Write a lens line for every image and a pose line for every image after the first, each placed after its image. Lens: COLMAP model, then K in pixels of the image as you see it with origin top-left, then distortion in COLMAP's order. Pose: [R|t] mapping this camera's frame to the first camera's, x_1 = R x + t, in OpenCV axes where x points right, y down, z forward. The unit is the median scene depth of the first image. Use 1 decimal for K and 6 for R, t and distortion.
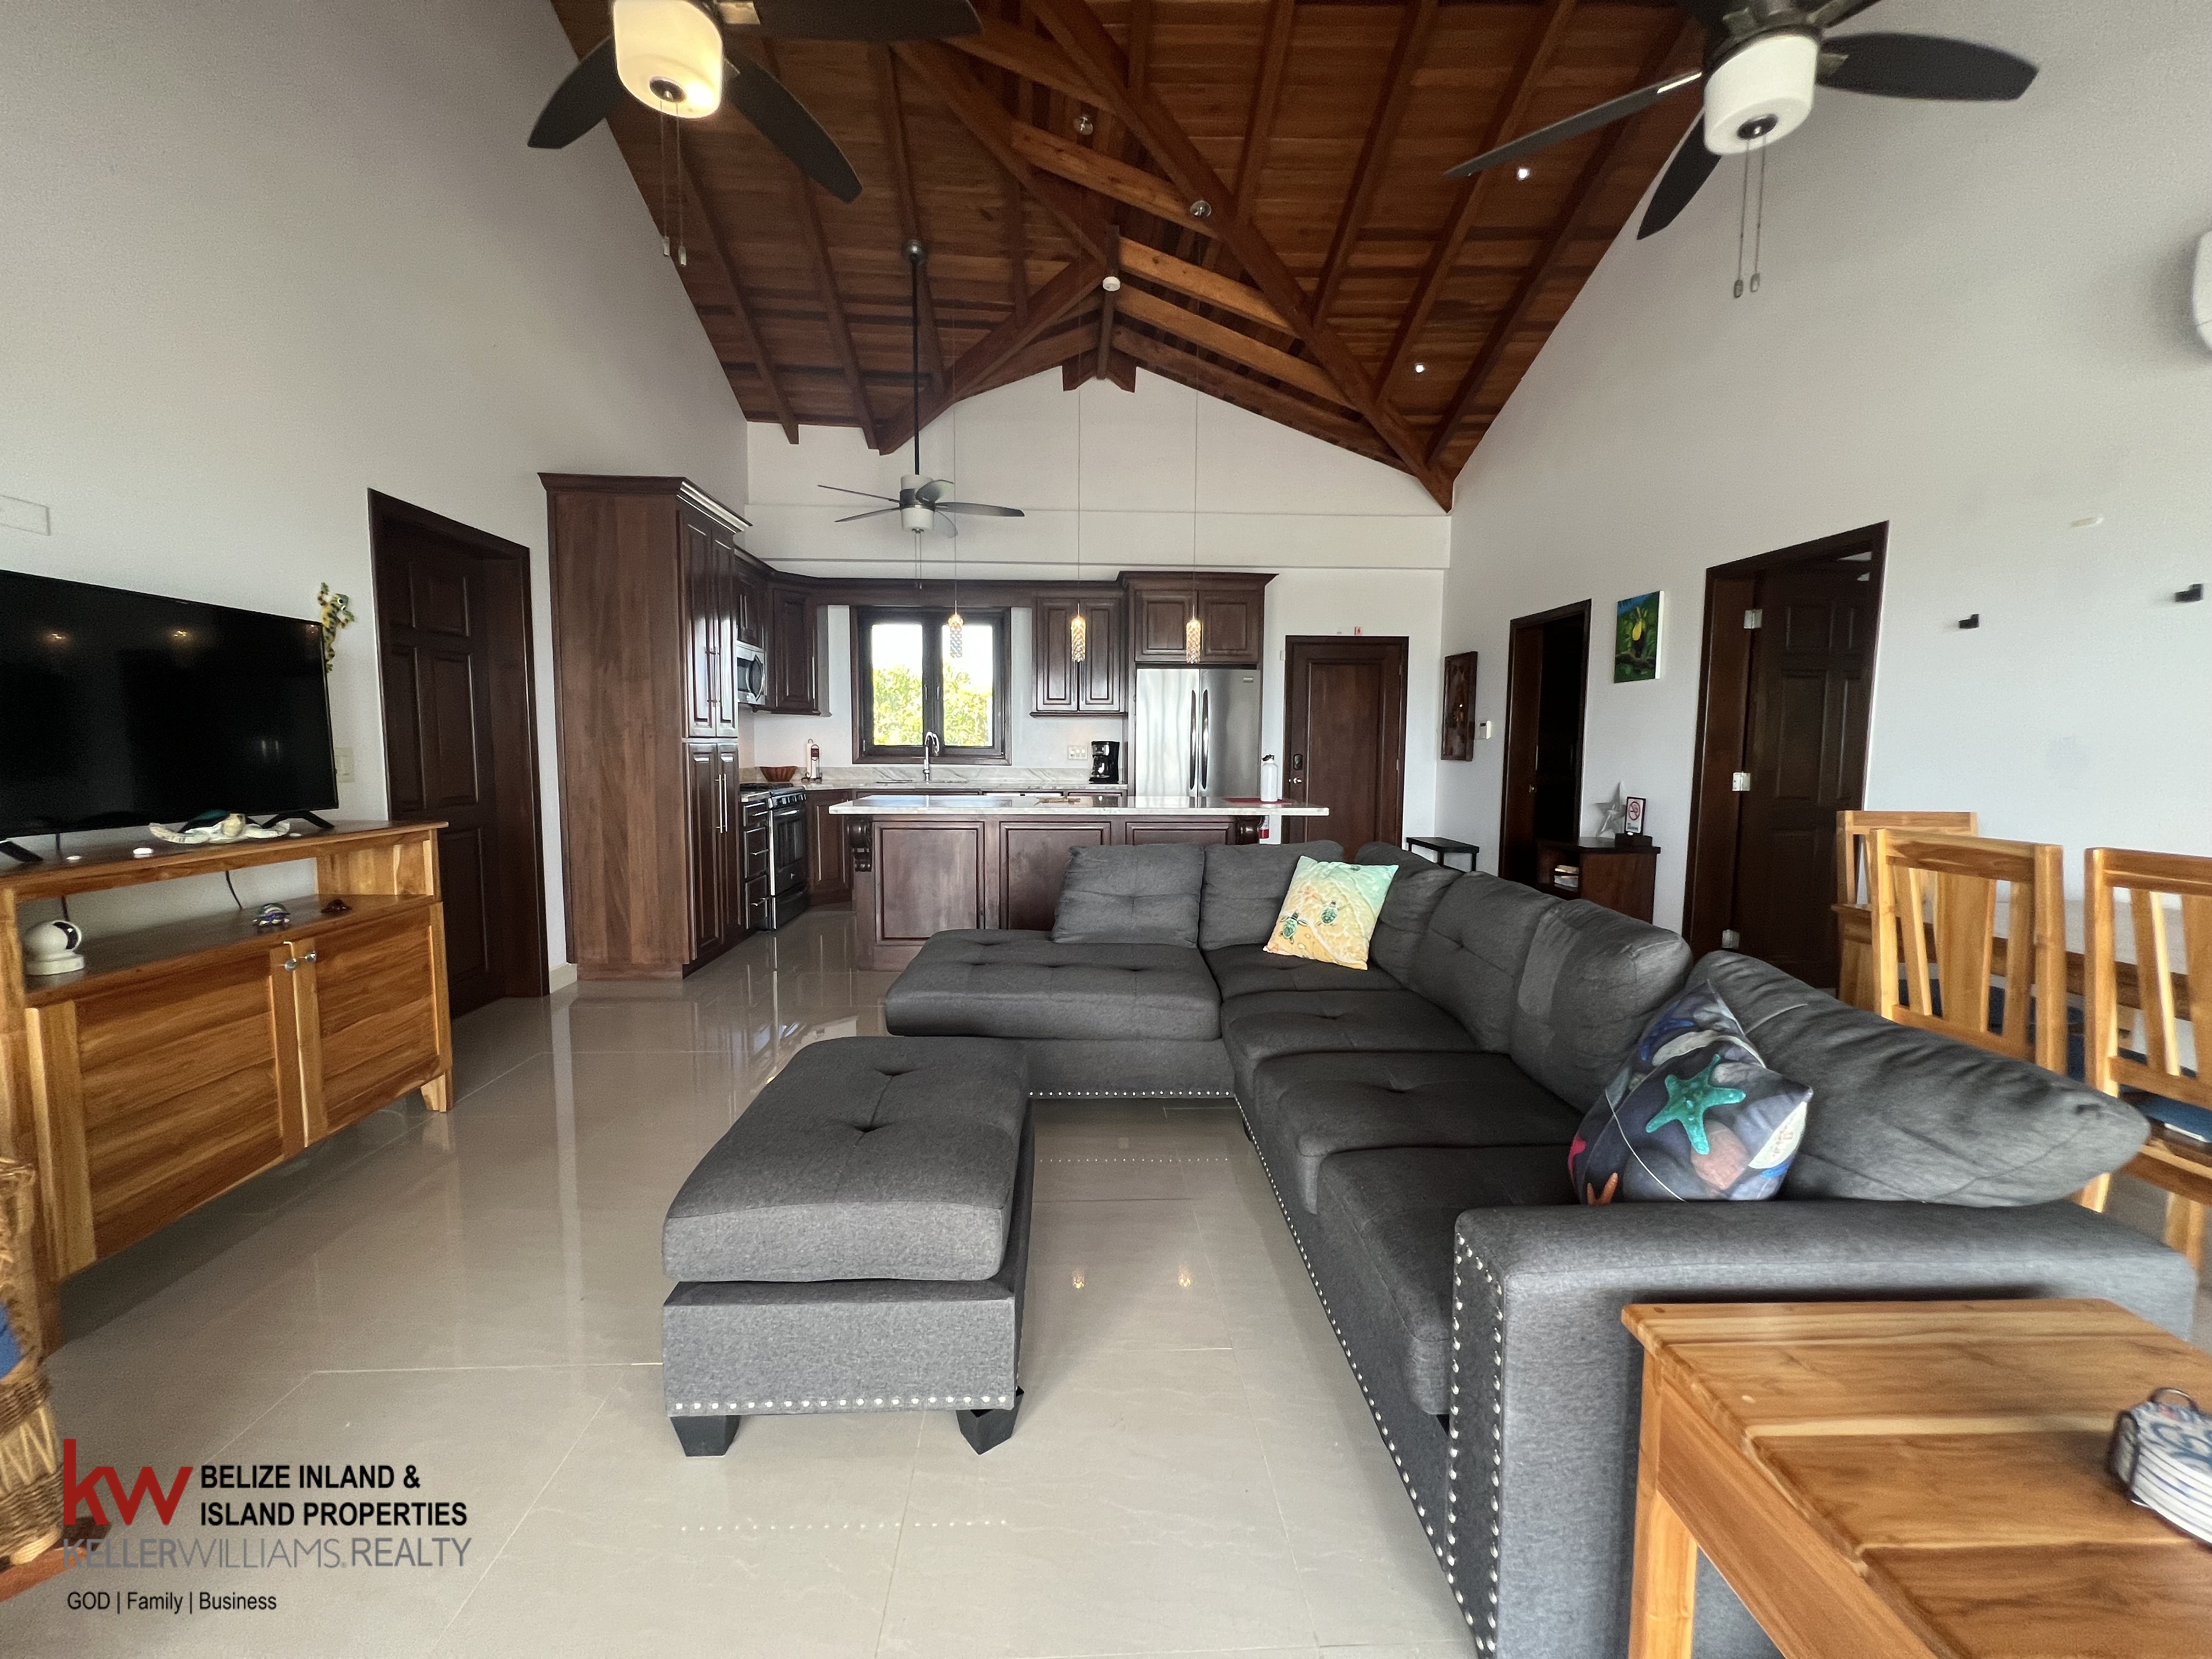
lens RADIAL K [[882.2, 0, 1096.7], [0, 882.2, 812.4], [0, 0, 1]] dist [0.004381, -0.000795]
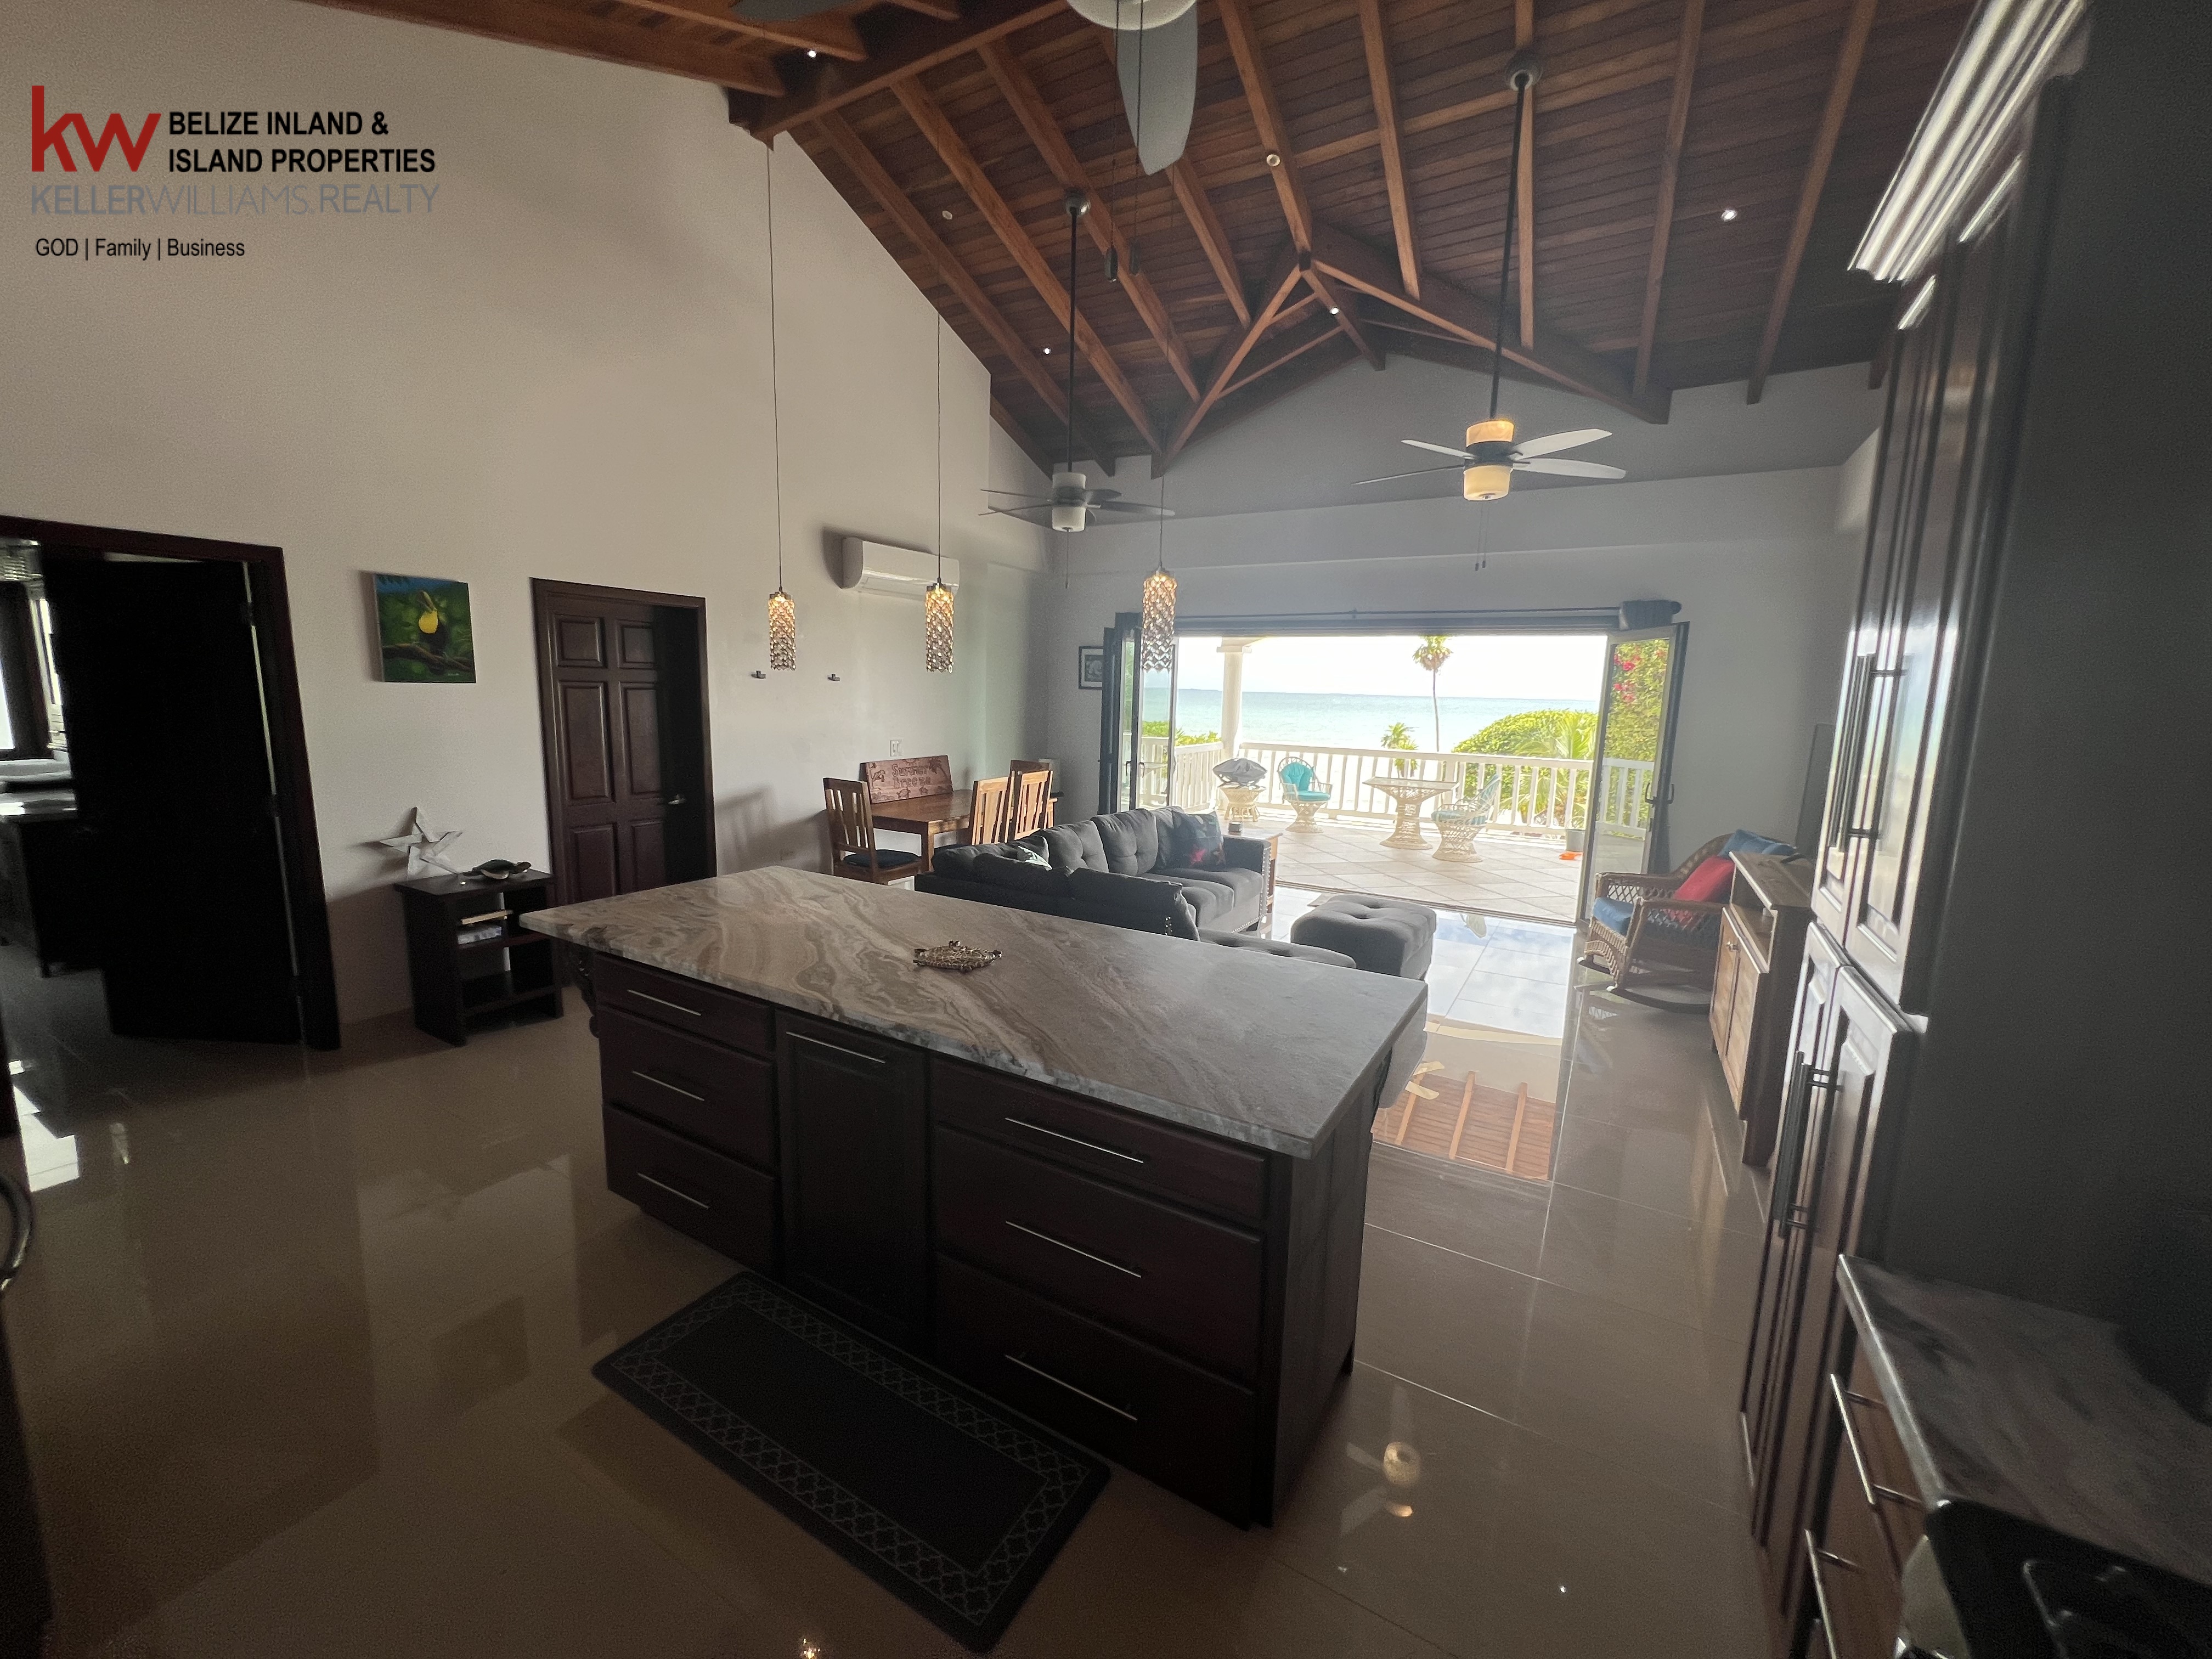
lens RADIAL K [[882.2, 0, 1098.6], [0, 882.2, 827.0], [0, 0, 1]] dist [0.004381, -0.000795]
pose [[-0.840198, -0.110338, 0.530936, -0.324385], [0.013076, 0.974674, 0.223248, -0.171896], [-0.542122, 0.194515, -0.817476, 1.211696]]
